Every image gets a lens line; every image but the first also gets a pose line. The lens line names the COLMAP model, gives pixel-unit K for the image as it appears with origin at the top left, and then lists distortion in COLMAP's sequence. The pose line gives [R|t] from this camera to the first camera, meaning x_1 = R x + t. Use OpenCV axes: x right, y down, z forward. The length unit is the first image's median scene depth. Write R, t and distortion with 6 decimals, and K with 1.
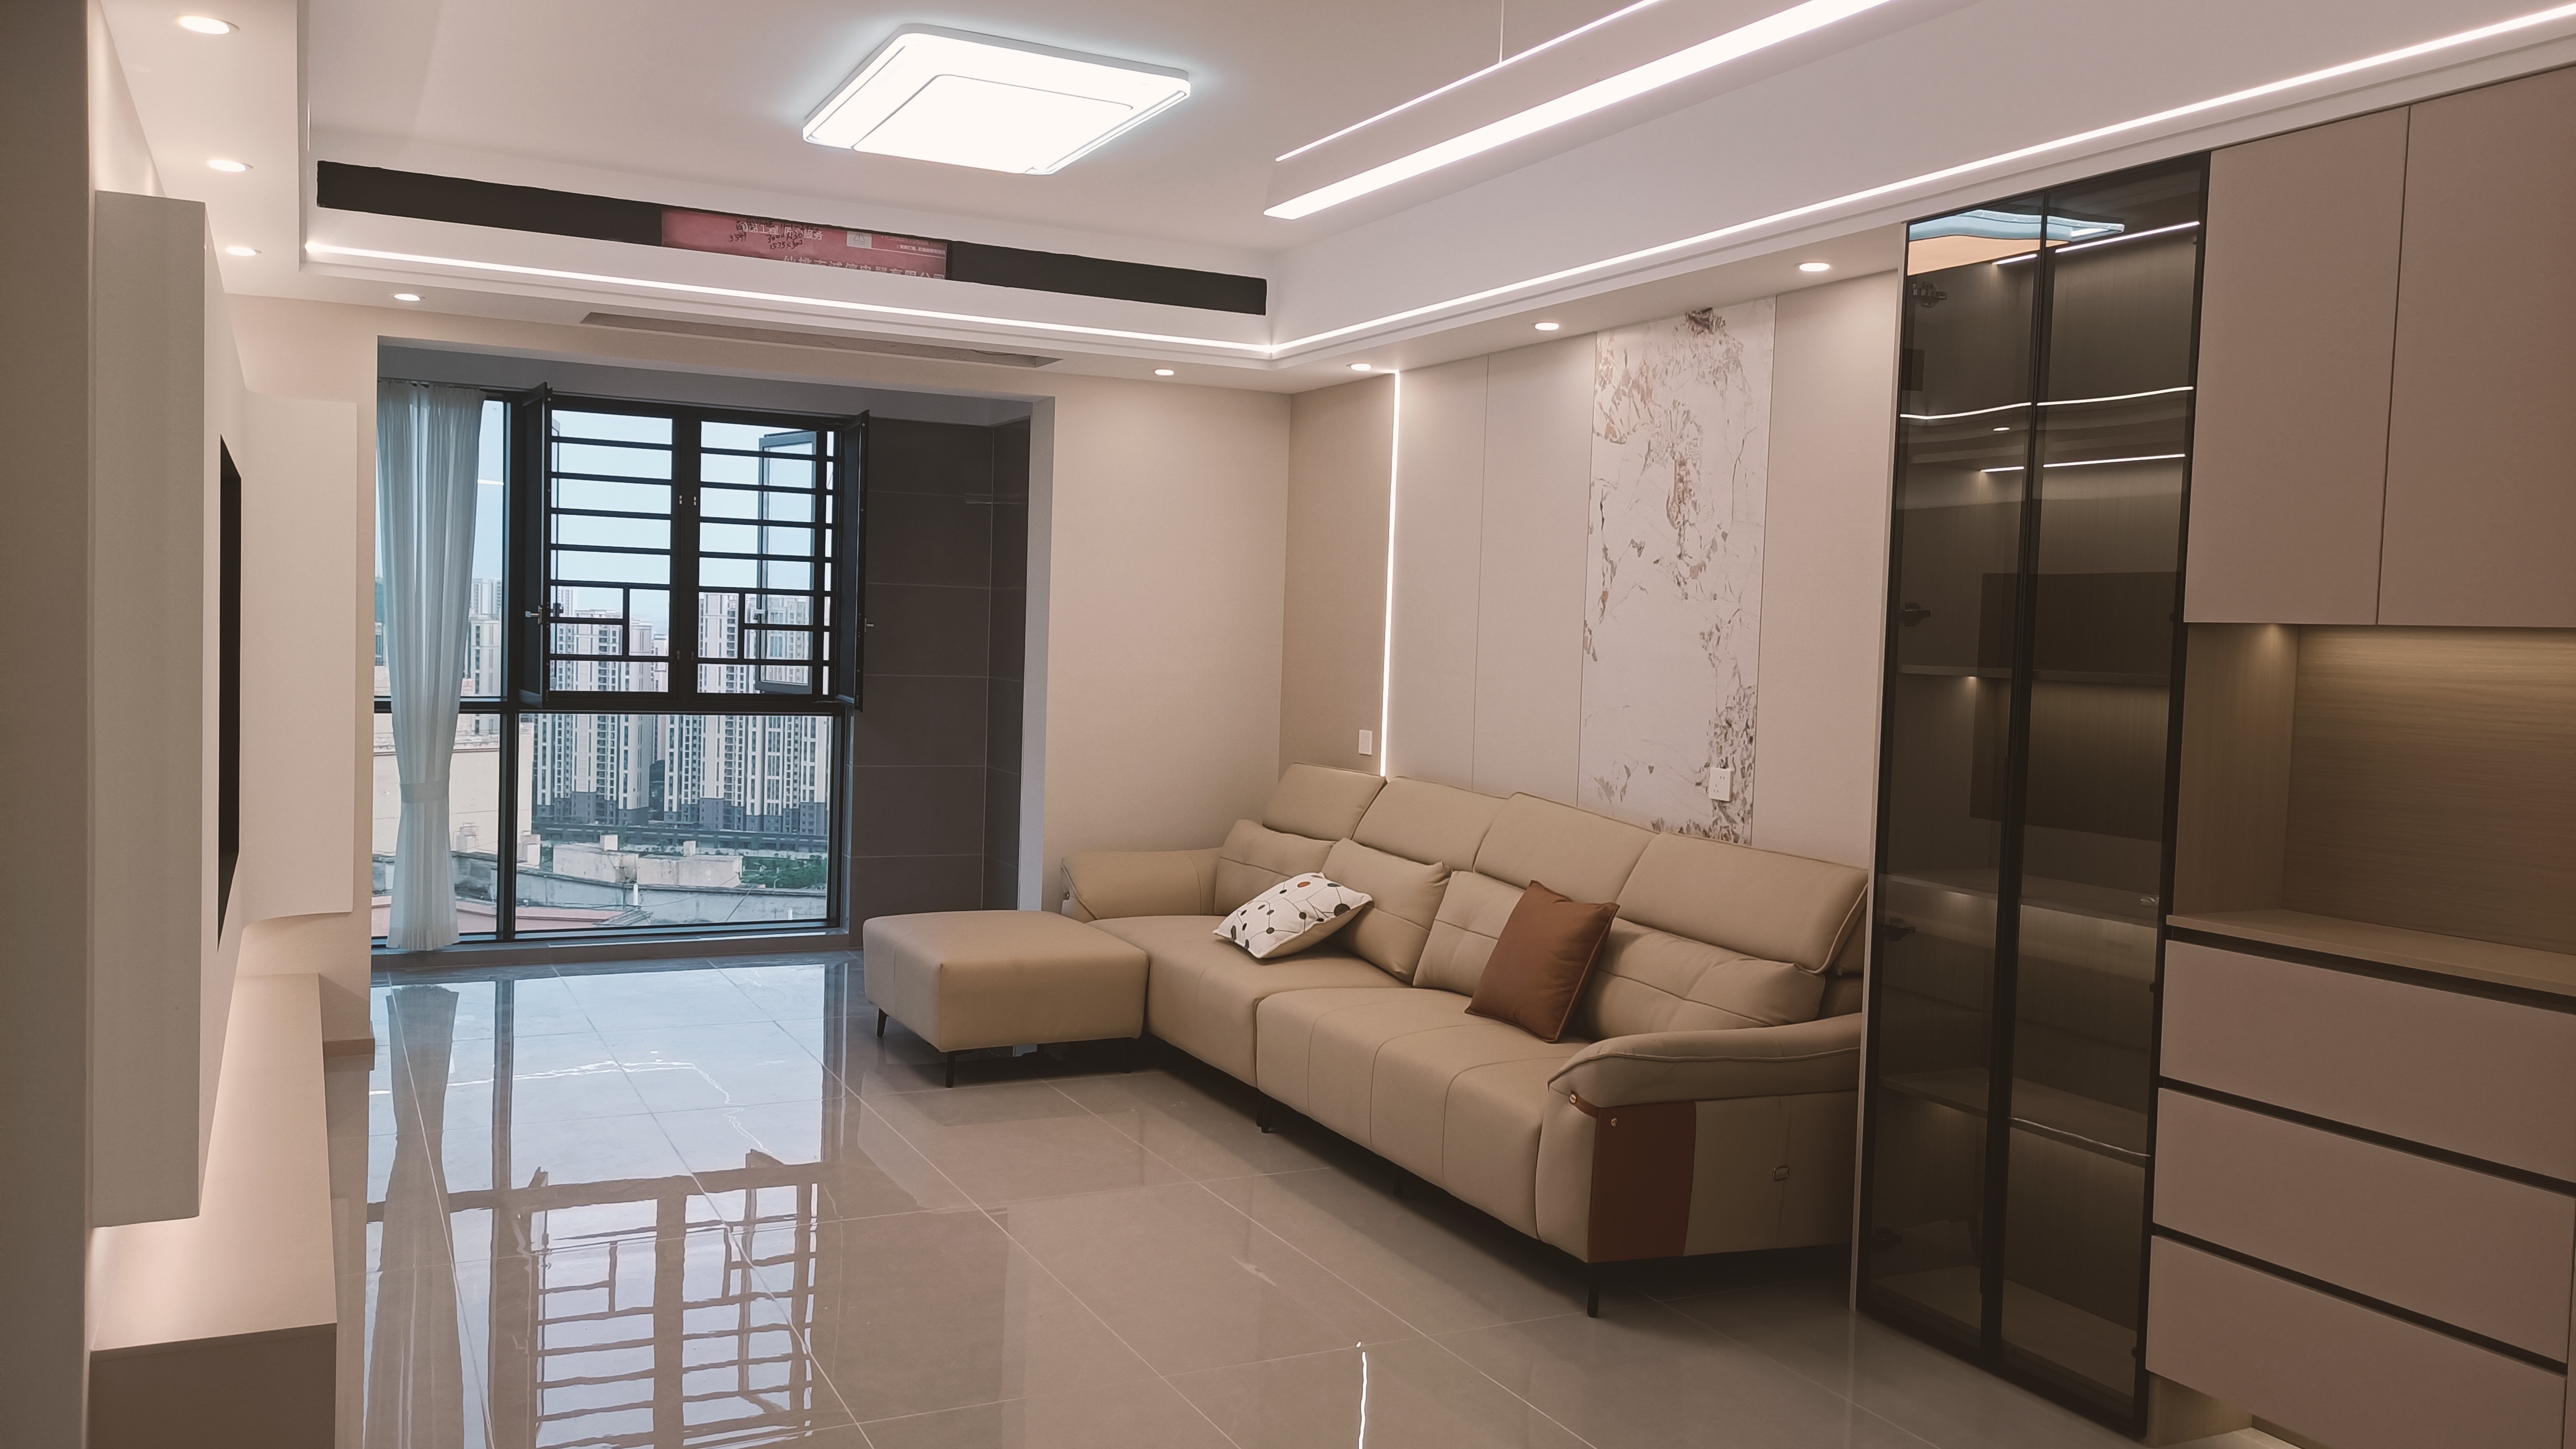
lens RADIAL K [[1958.0, 0, 1284.5], [0, 1958.0, 721.2], [0, 0, 1]] dist [0.036050, -0.005345]
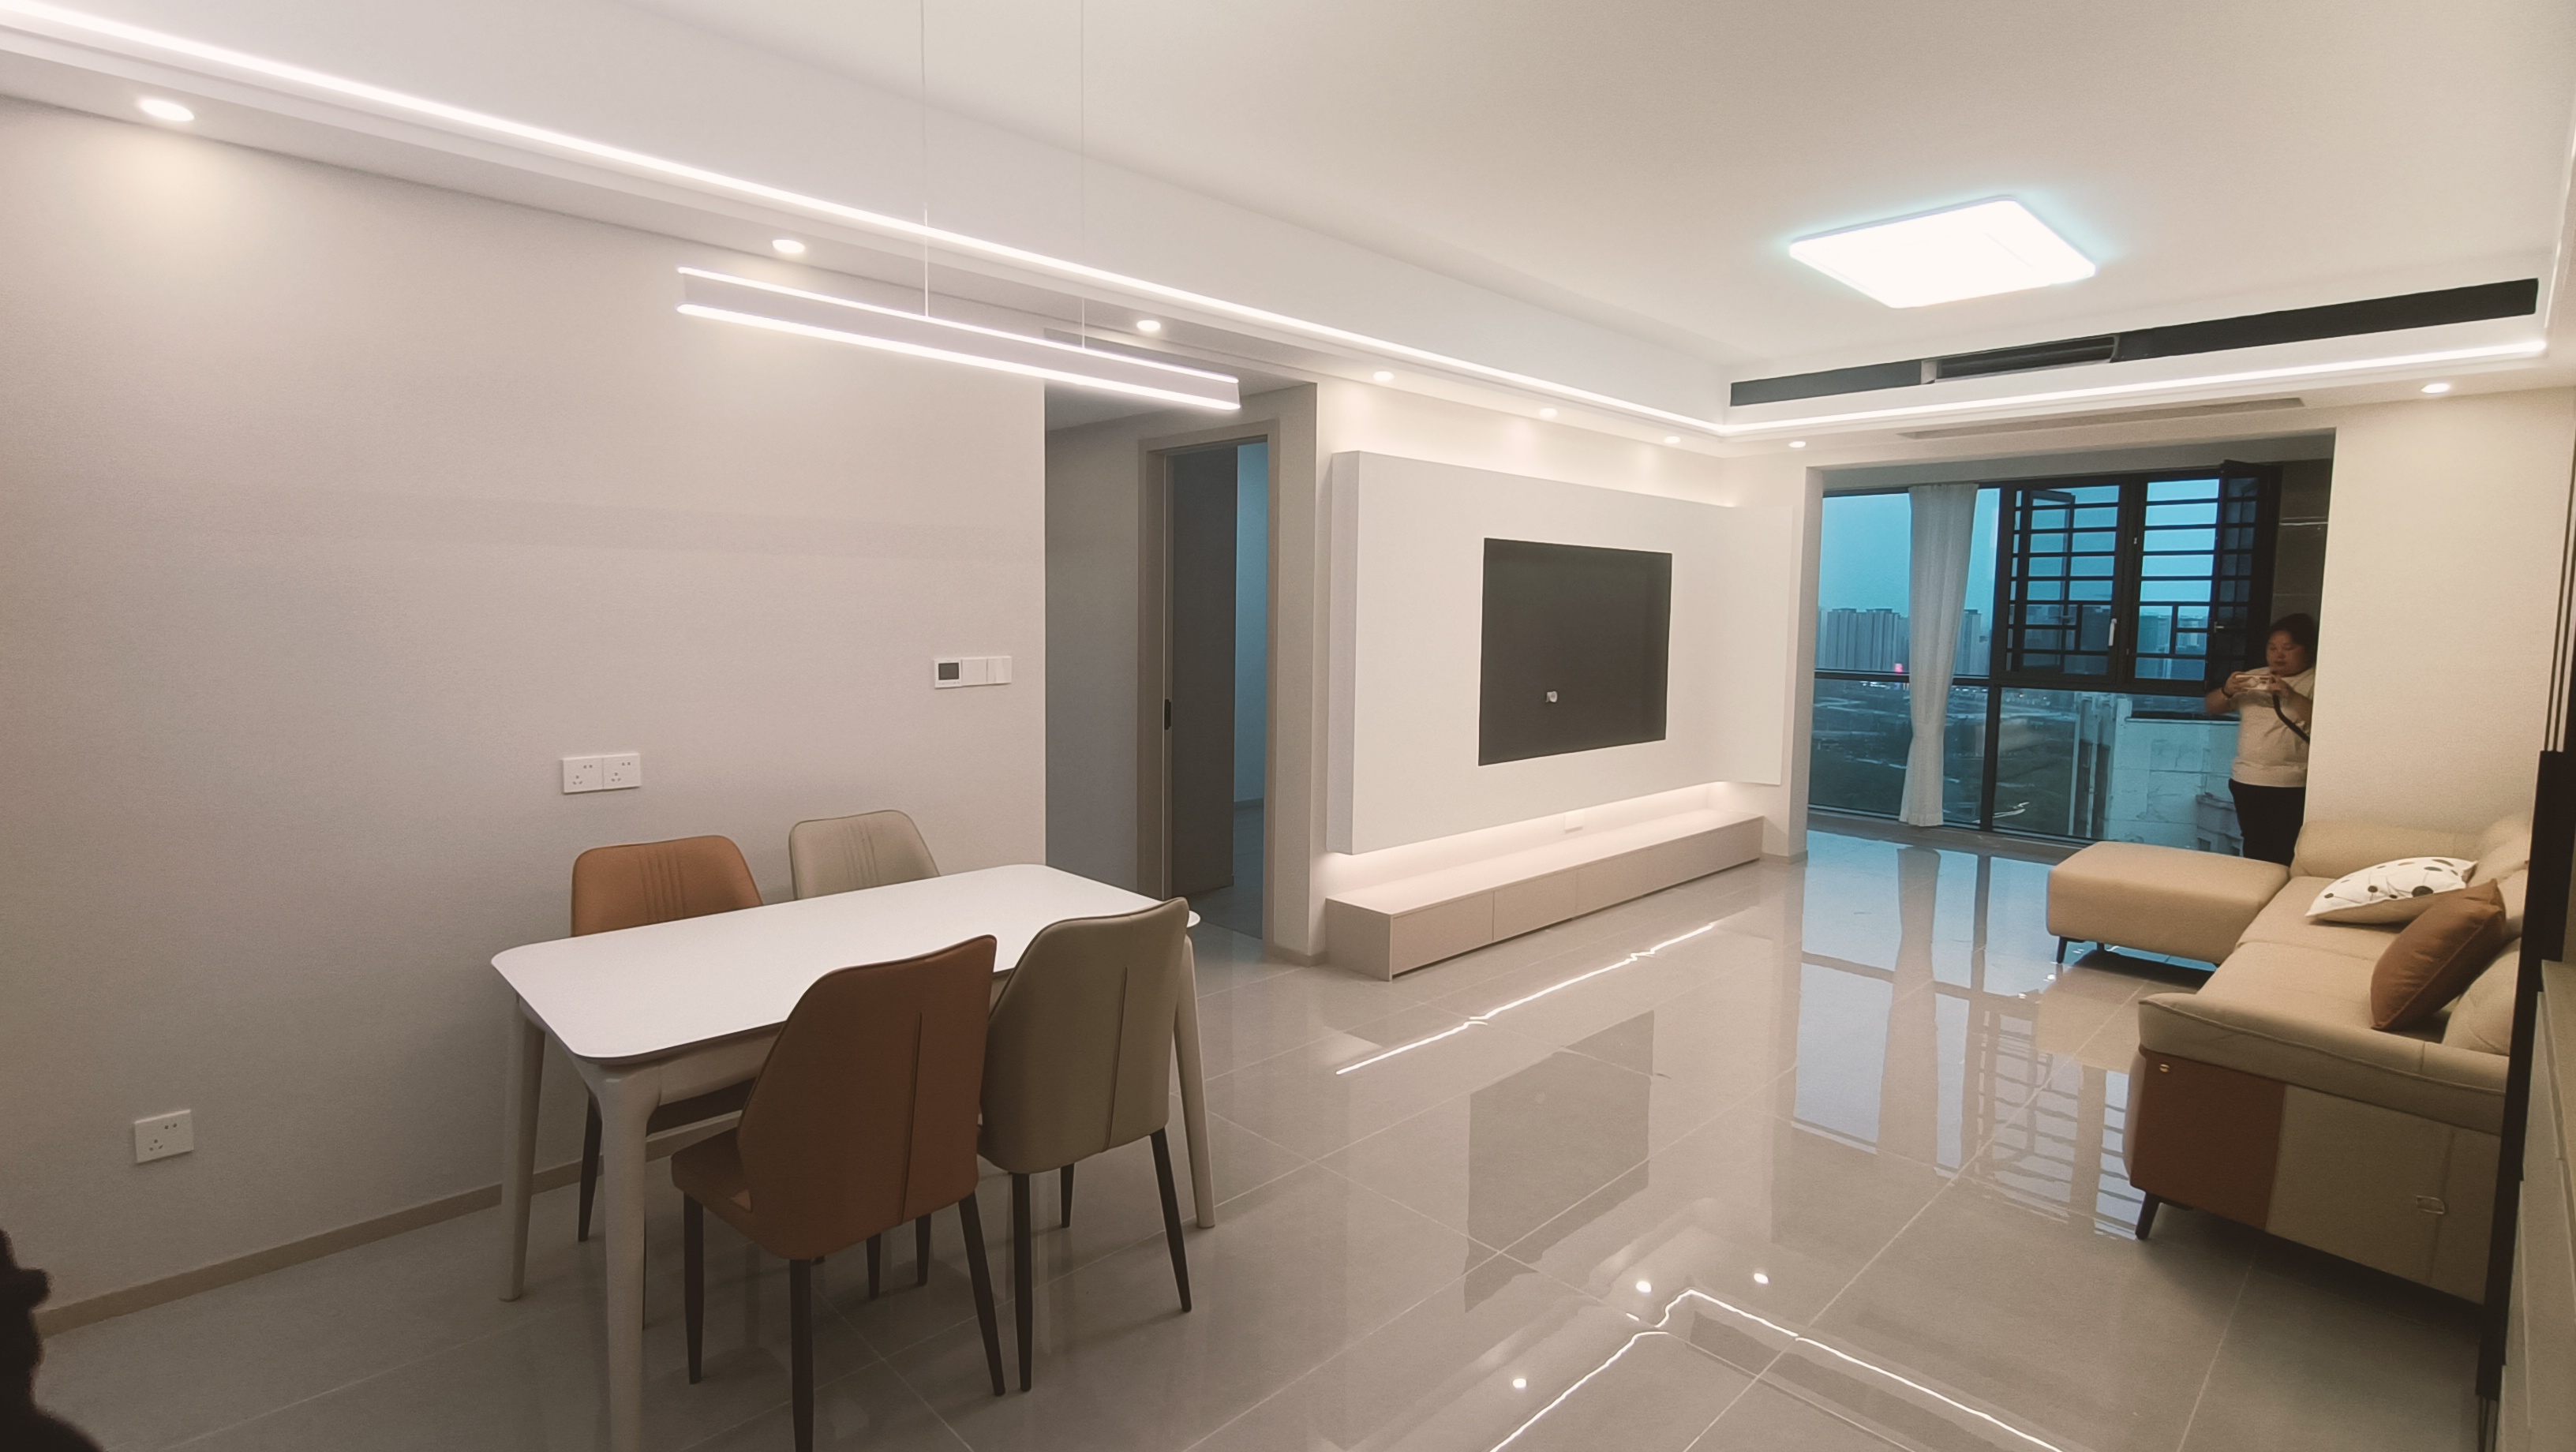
lens RADIAL K [[1176.5, 0, 1289.2], [0, 1176.5, 701.8], [0, 0, 1]] dist [-0.000023, 0.000064]
pose [[0.307014, 0.047373, -0.950525, 0.411303], [-0.048845, 0.998228, 0.033974, 0.004253], [0.950451, 0.035998, 0.308784, 0.226097]]
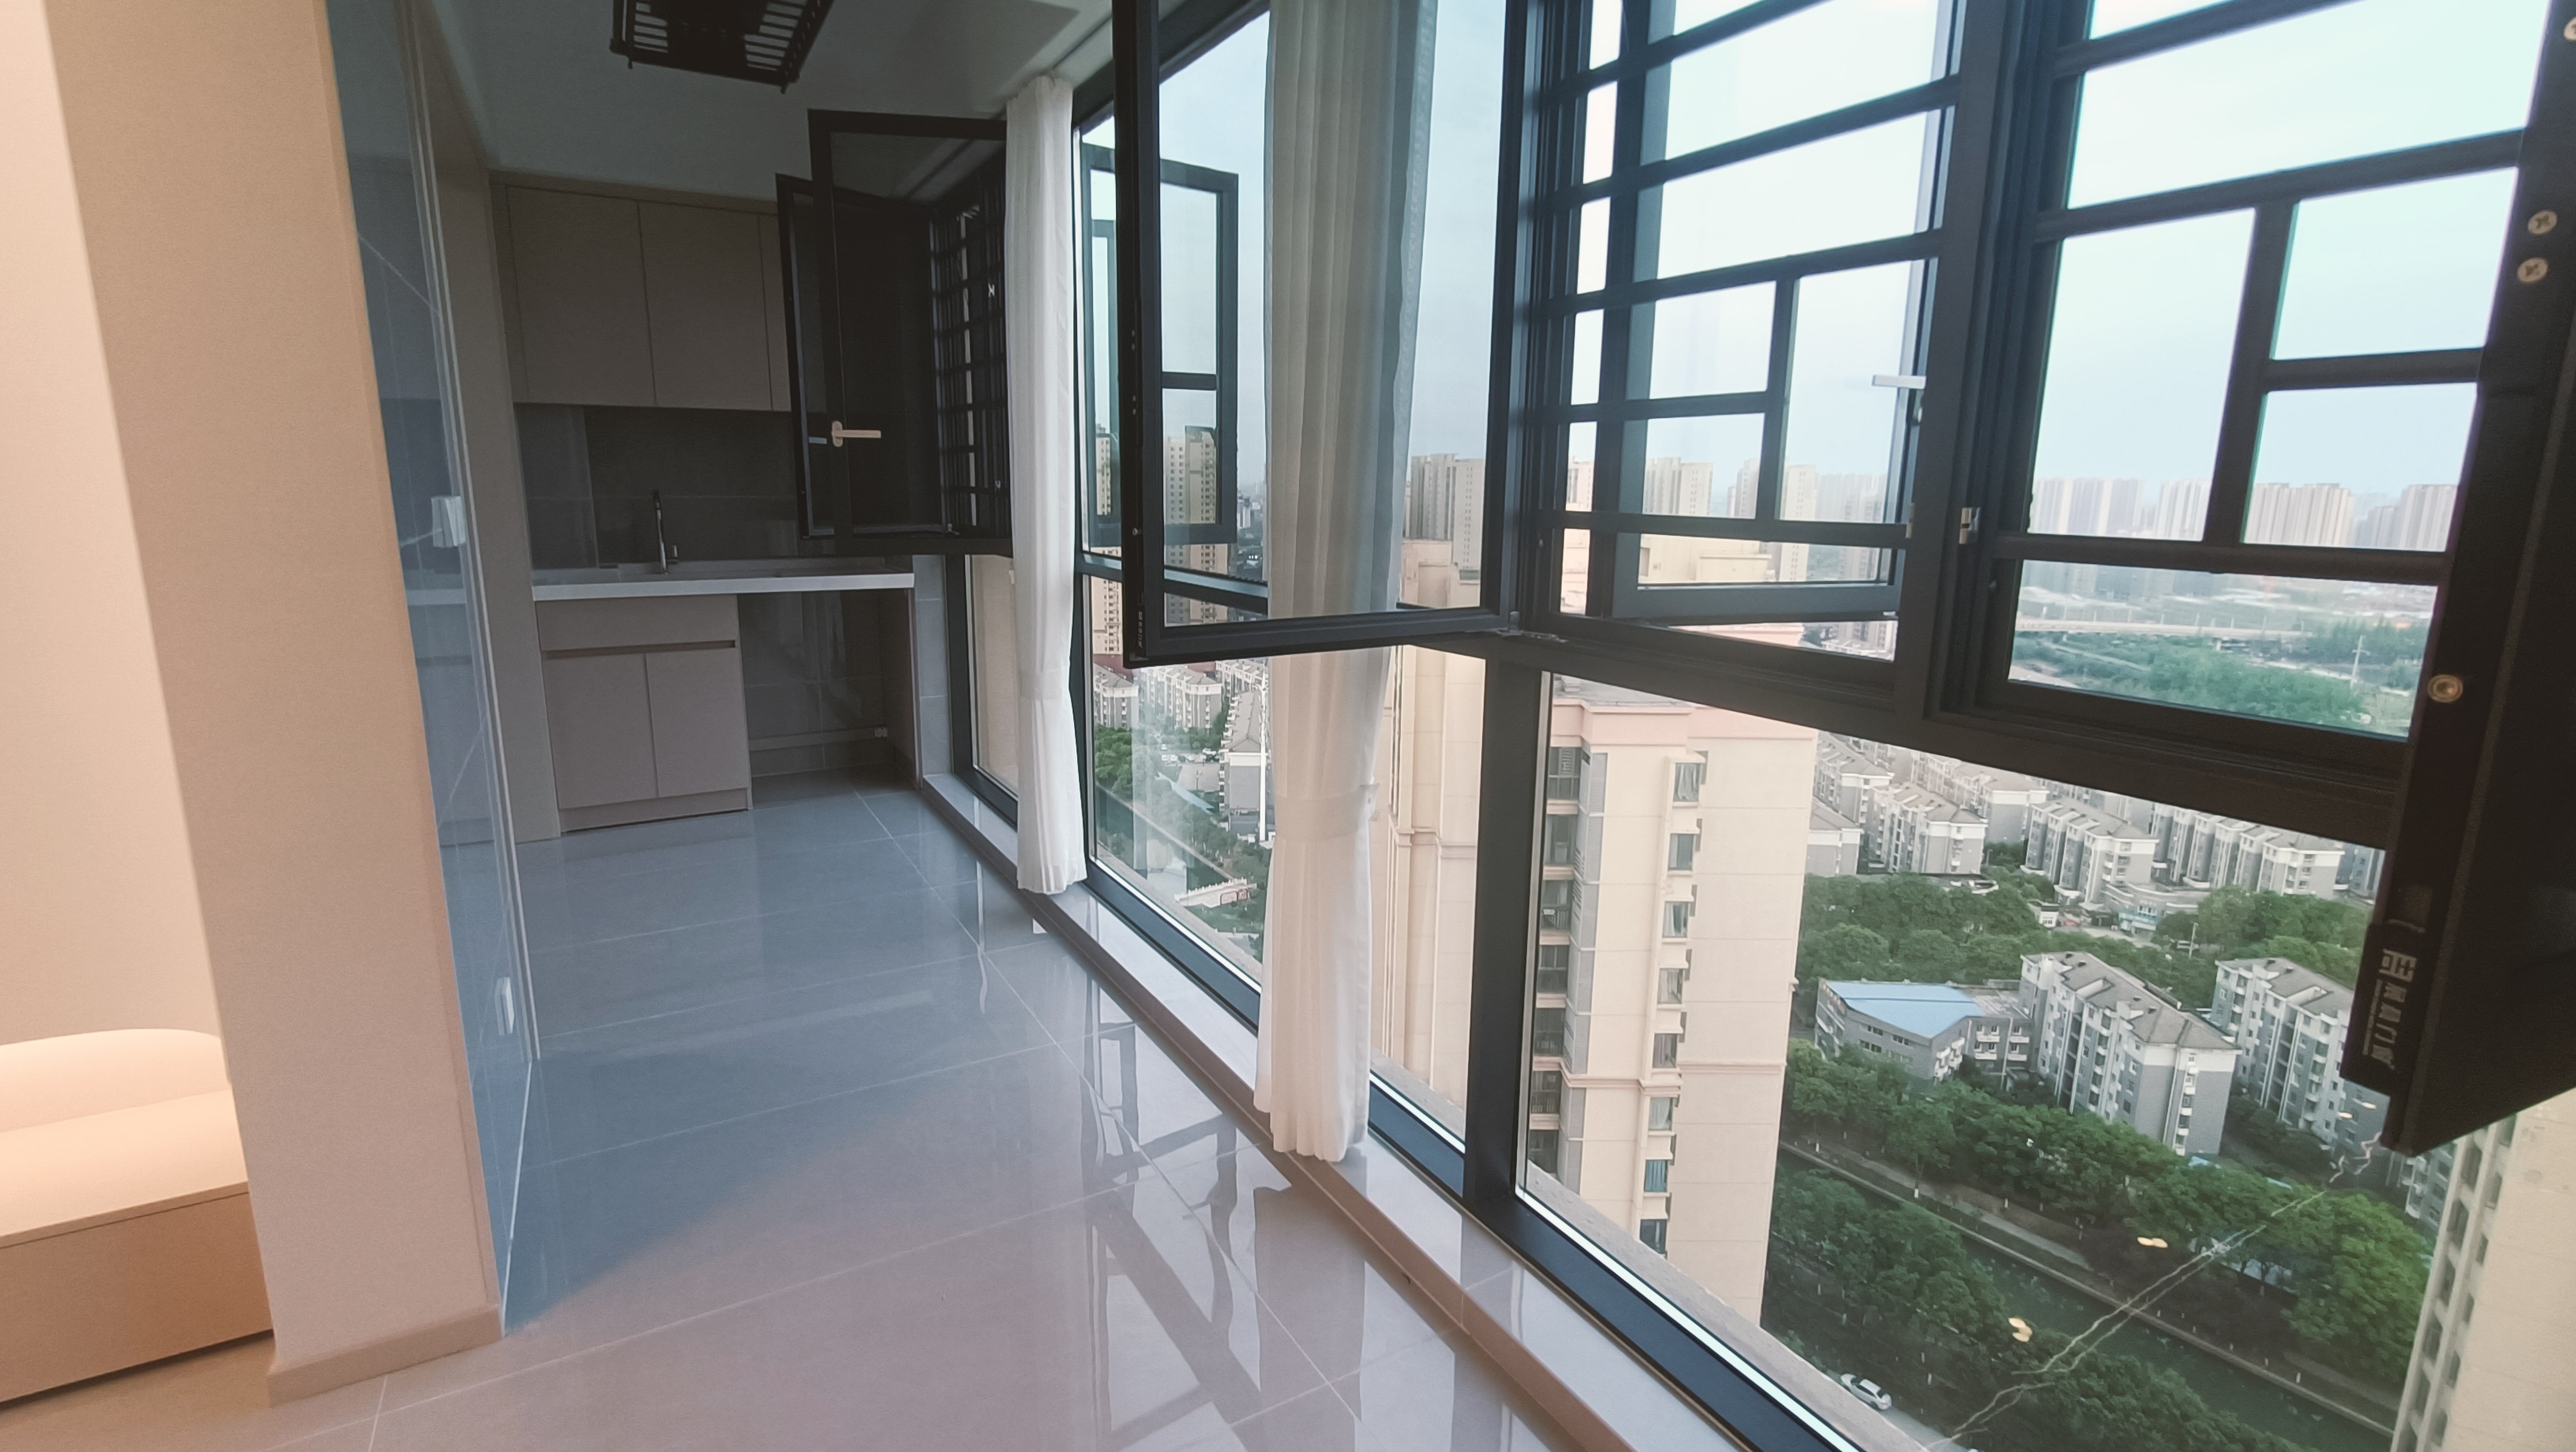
lens RADIAL K [[1176.5, 0, 1289.2], [0, 1176.5, 701.8], [0, 0, 1]] dist [-0.000023, 0.000064]
pose [[0.062525, 0.154622, -0.985993, -0.209921], [-0.057791, 0.986830, 0.151088, -0.037515], [0.996369, 0.047535, 0.070637, 1.184003]]
